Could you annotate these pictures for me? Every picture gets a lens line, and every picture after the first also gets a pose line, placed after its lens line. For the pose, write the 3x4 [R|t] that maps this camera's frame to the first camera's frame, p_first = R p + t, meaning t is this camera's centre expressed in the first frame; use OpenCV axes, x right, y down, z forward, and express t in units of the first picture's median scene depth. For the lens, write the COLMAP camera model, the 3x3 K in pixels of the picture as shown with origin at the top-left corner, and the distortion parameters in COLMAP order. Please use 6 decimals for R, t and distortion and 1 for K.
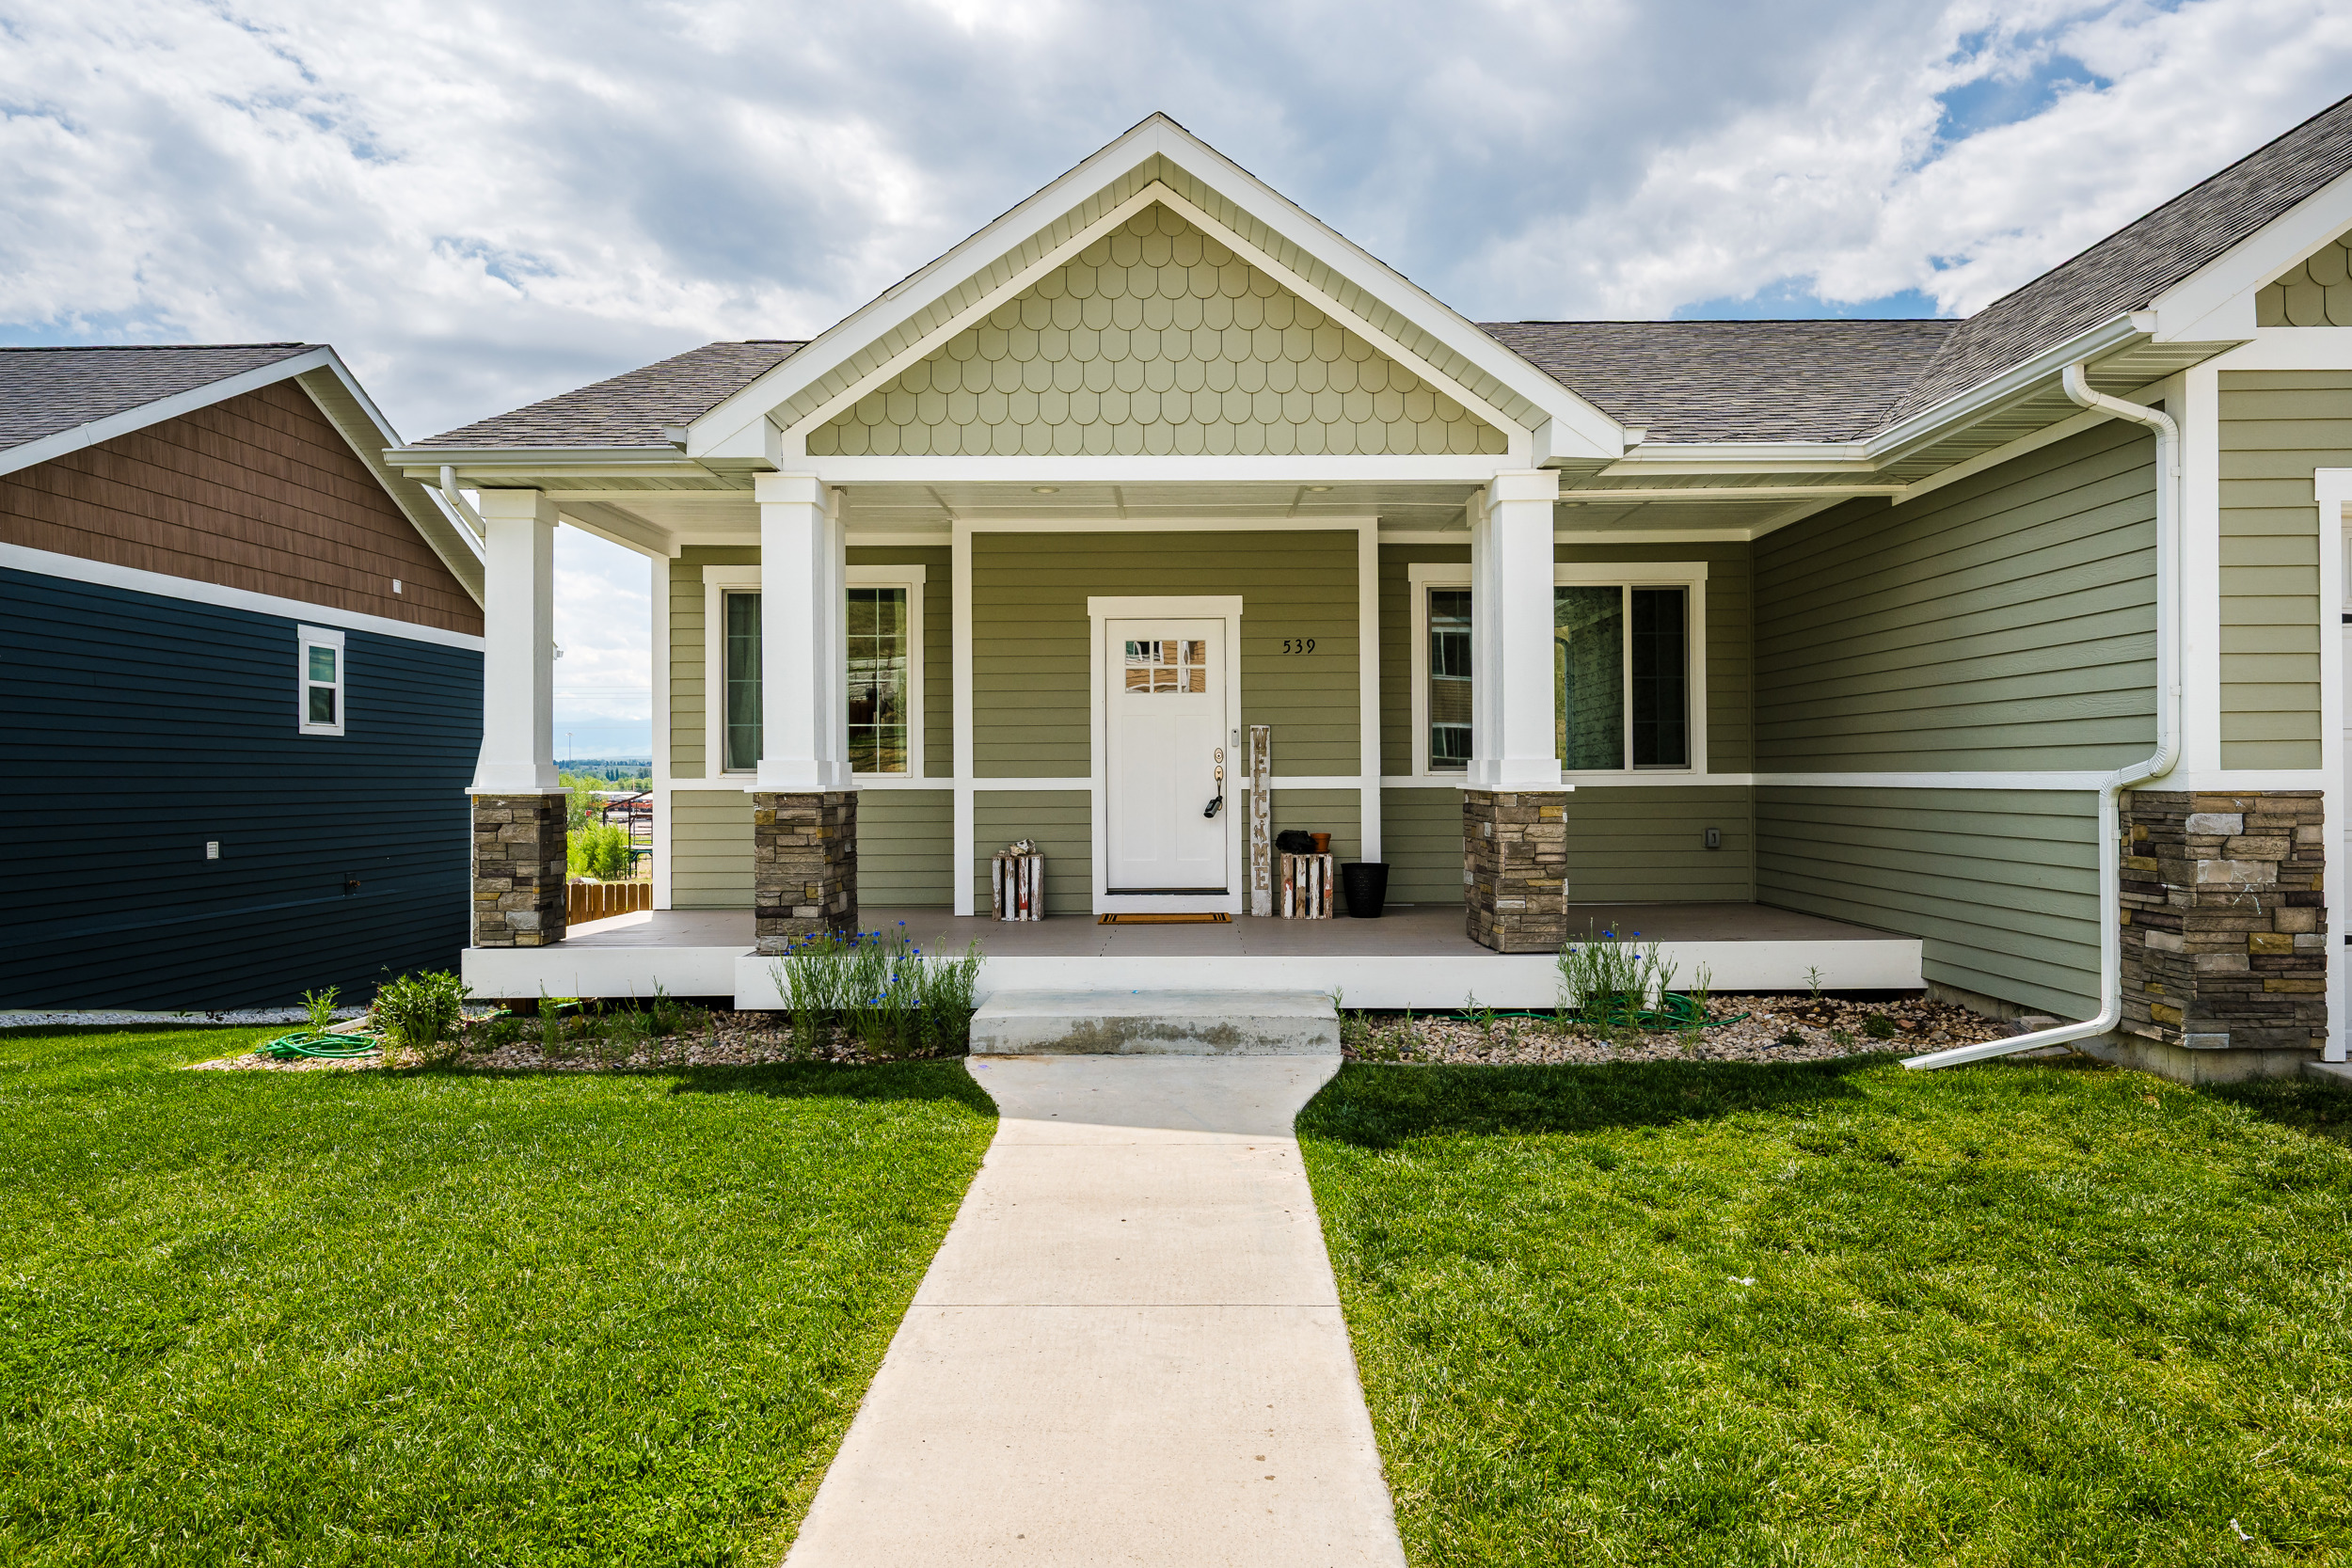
lens RADIAL K [[1427.3, 0, 1166.7], [0, 1427.3, 766.7], [0, 0, 1]] dist [-0.007479, 0.000913]
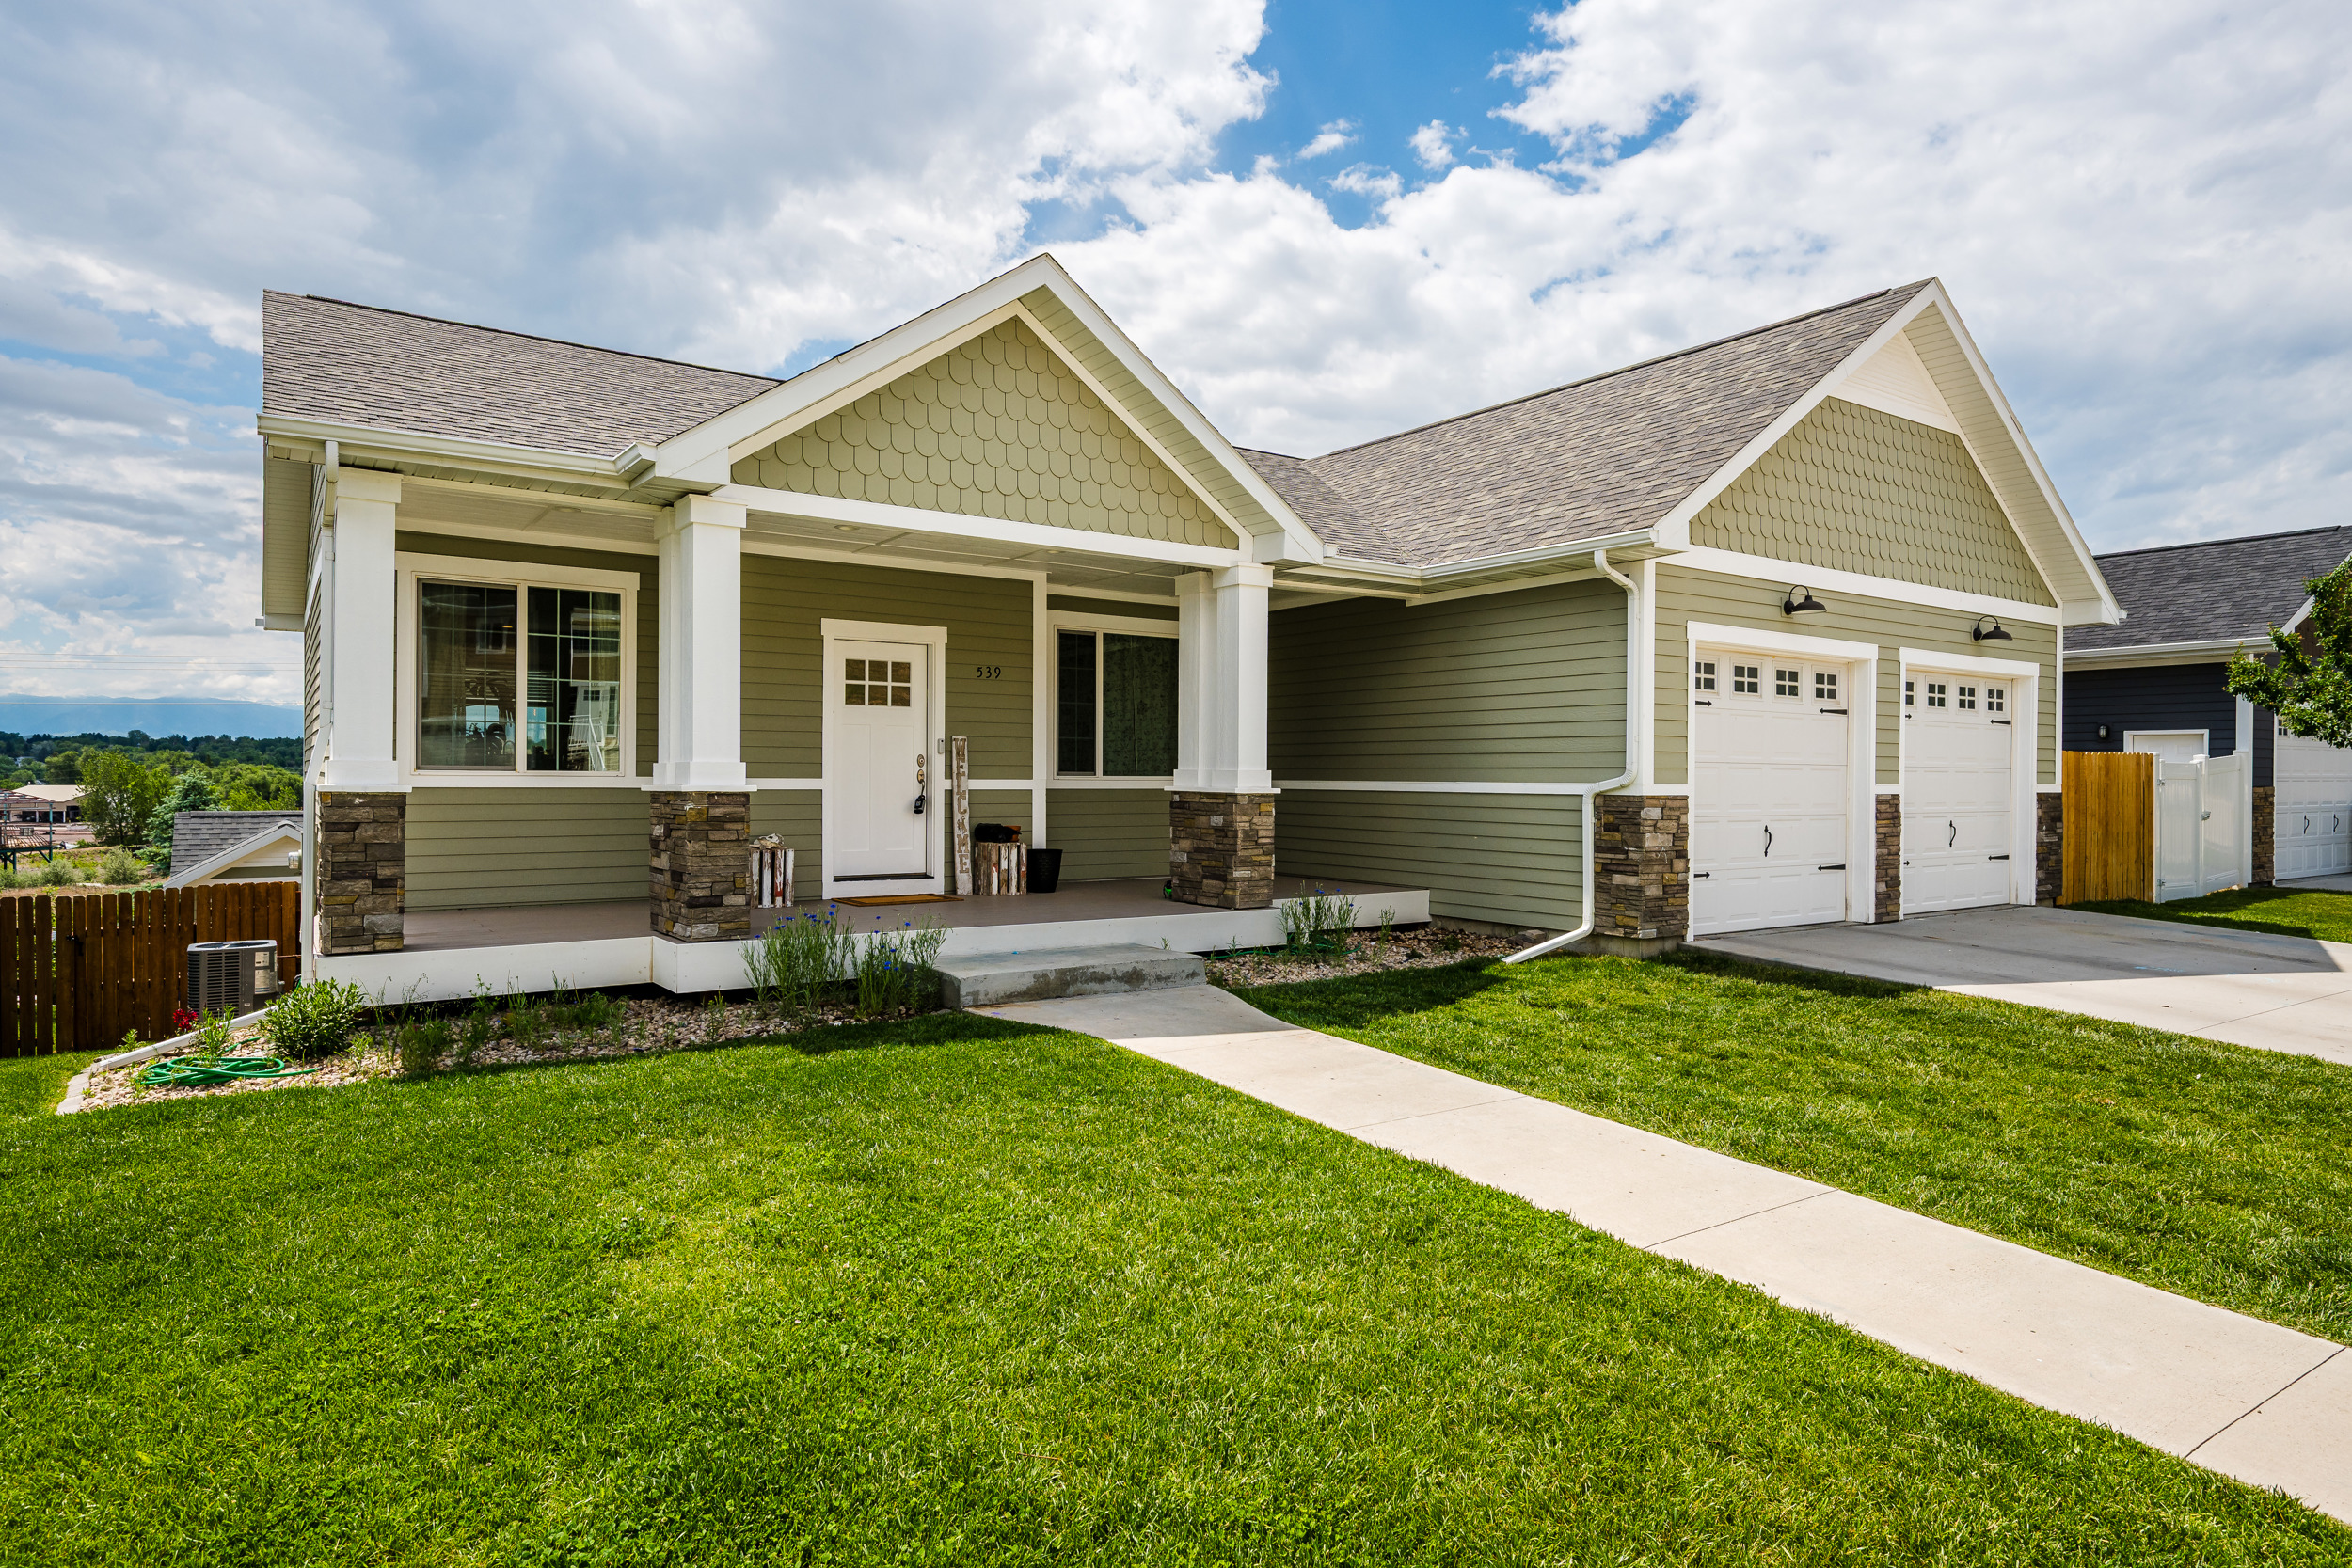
lens RADIAL K [[1354.3, 0, 1174.8], [0, 1354.3, 774.1], [0, 0, 1]] dist [-0.011217, -0.003165]
pose [[0.820991, 0.011712, 0.570821, -0.561476], [-0.015777, 0.999873, 0.002176, -0.003120], [-0.570723, -0.010792, 0.821072, -0.048341]]
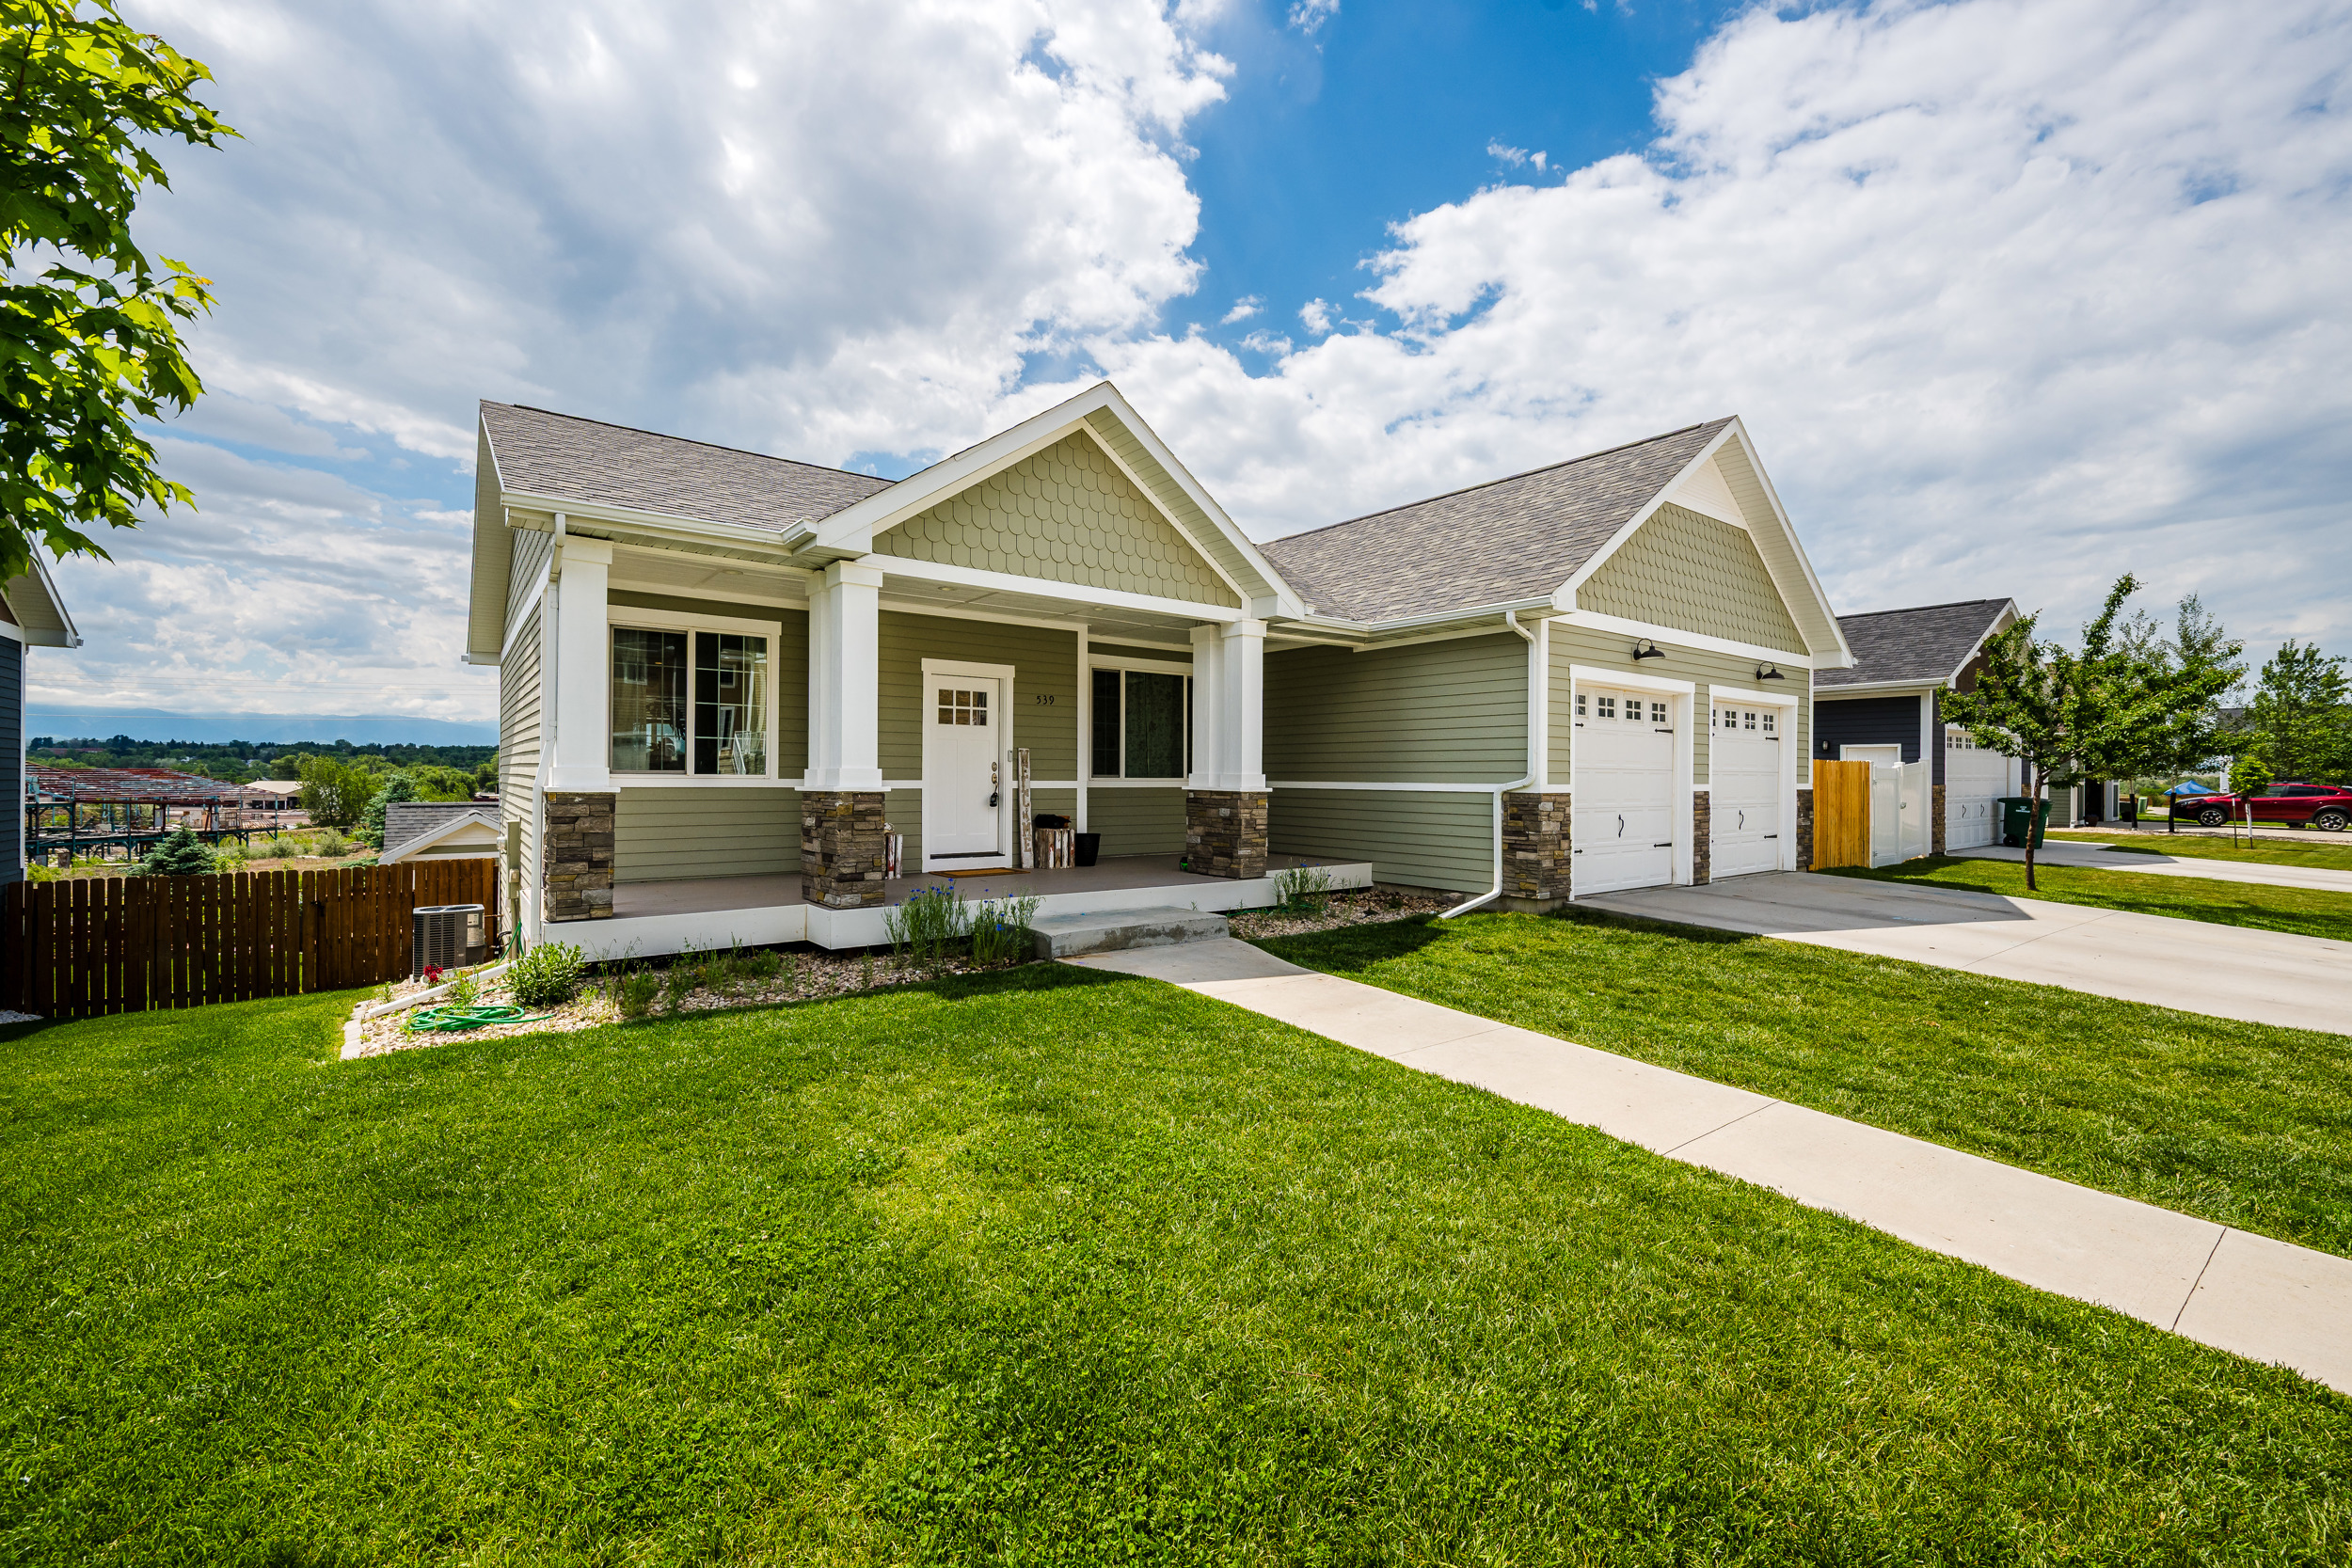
lens RADIAL K [[979.4, 0, 1176.0], [0, 979.4, 784.0], [0, 0, 1]] dist [-0.002482, -0.009440]
pose [[0.790672, 0.004888, 0.612221, -0.601846], [-0.016179, 0.999786, 0.012913, -0.007714], [-0.612026, -0.020115, 0.790581, 0.046710]]
